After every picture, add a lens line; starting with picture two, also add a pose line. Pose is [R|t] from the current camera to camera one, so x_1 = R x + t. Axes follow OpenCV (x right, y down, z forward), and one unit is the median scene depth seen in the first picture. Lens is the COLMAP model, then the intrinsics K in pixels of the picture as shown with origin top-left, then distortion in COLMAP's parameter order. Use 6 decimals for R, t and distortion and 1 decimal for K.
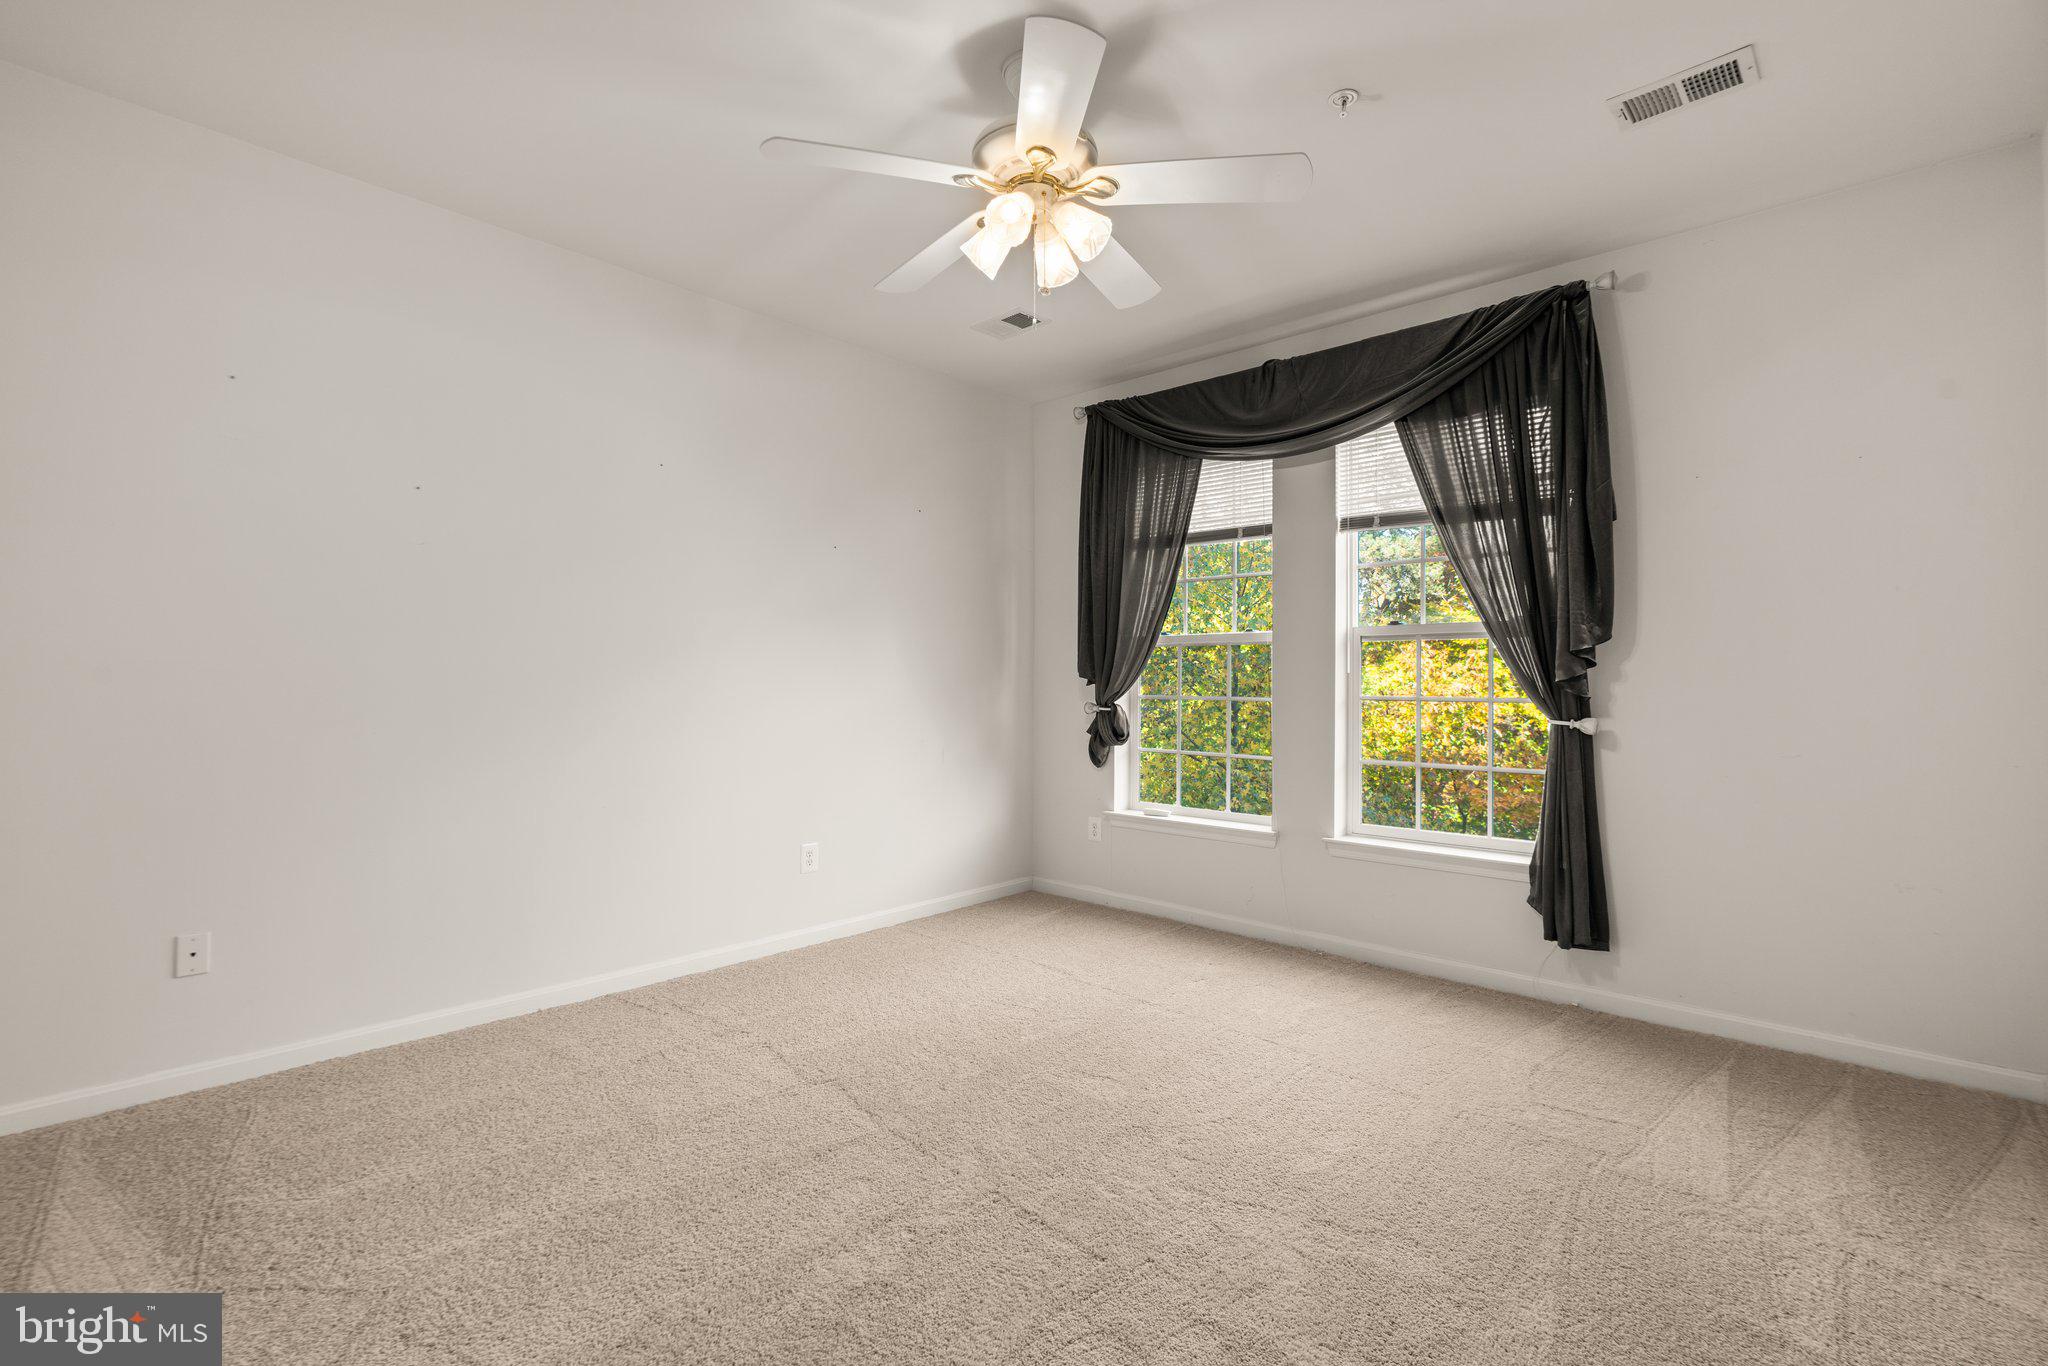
lens RADIAL K [[925.9, 0, 1024.1], [0, 925.9, 677.3], [0, 0, 1]] dist [-0.019921, 0.009785]
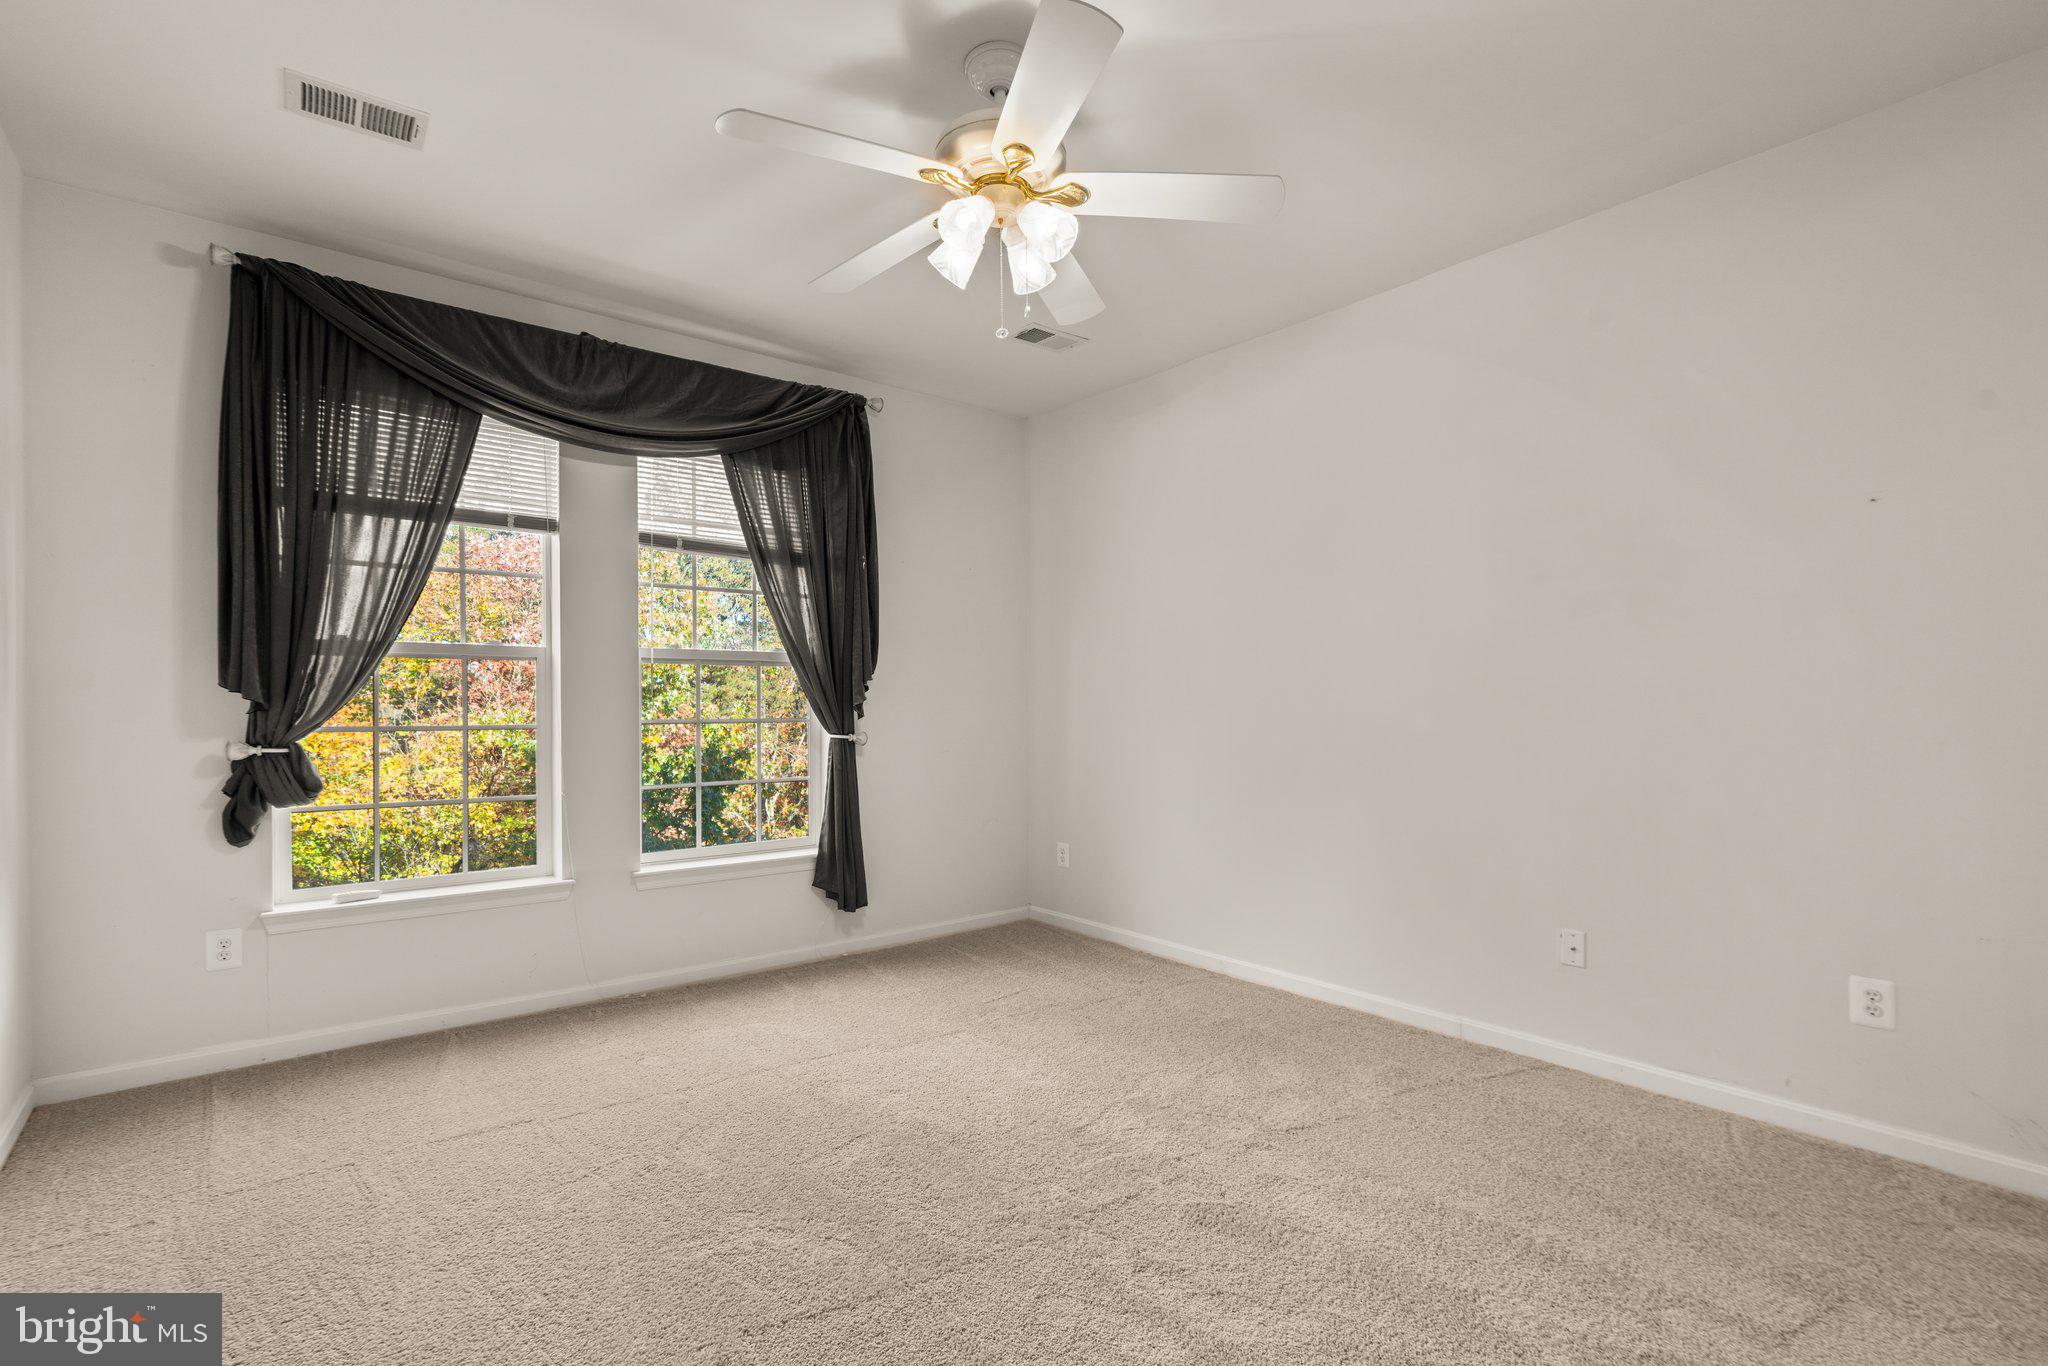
lens RADIAL K [[925.9, 0, 1013.1], [0, 925.9, 713.2], [0, 0, 1]] dist [-0.019921, 0.009785]
pose [[0.144185, -0.010747, 0.989492, -0.527935], [-0.001221, 0.999938, 0.011039, 0.002049], [-0.989550, -0.002800, 0.144163, 0.476696]]
